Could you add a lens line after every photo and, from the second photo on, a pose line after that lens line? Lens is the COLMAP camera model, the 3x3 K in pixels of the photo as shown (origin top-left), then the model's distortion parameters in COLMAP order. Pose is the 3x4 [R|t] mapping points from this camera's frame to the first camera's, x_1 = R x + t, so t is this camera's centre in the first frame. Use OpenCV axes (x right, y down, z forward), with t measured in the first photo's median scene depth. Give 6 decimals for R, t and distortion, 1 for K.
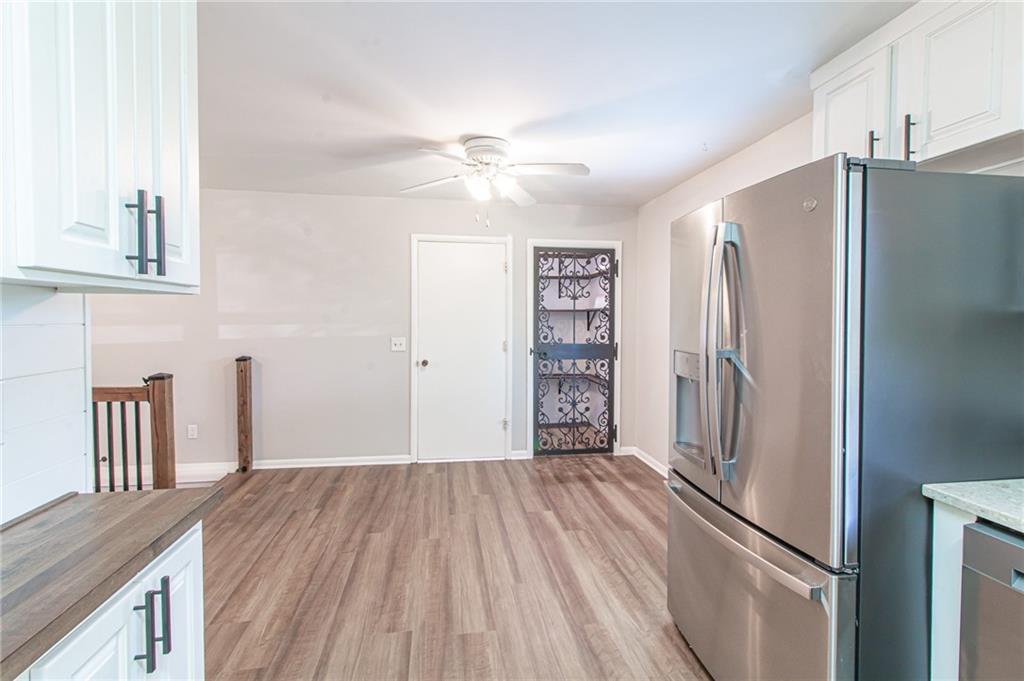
lens RADIAL K [[475.4, 0, 511.4], [0, 475.4, 326.9], [0, 0, 1]] dist [0.013303, -0.000715]
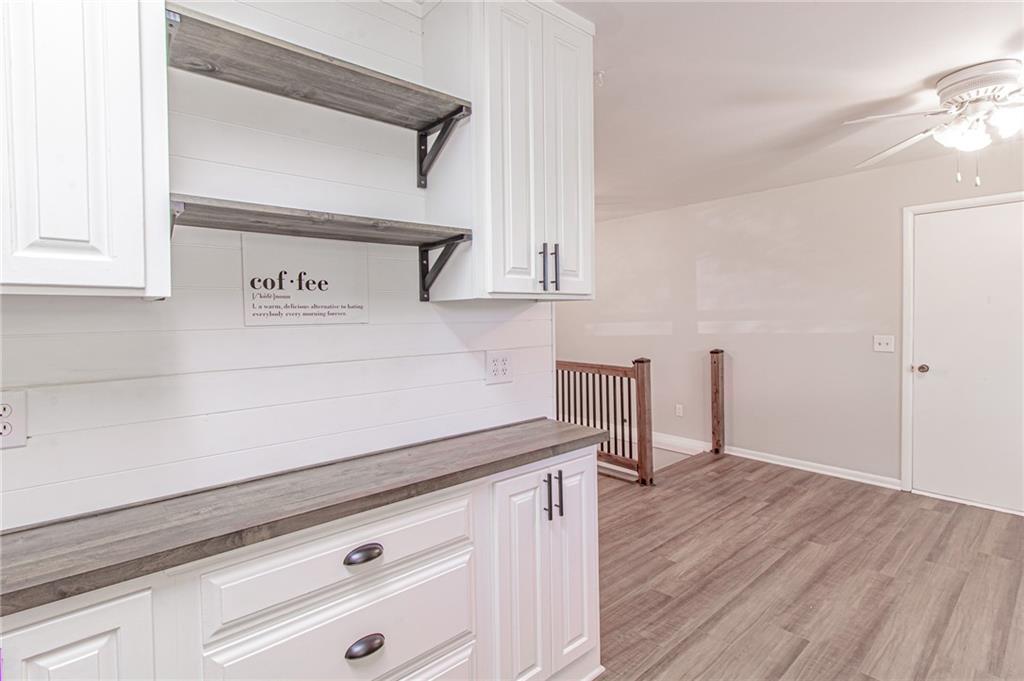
lens RADIAL K [[475.4, 0, 506.0], [0, 475.4, 326.7], [0, 0, 1]] dist [0.013303, -0.000715]
pose [[0.539846, 0.006329, -0.841740, 0.172476], [-0.000096, 0.999972, 0.007457, 0.001436], [0.841764, -0.003945, 0.539832, -0.015261]]
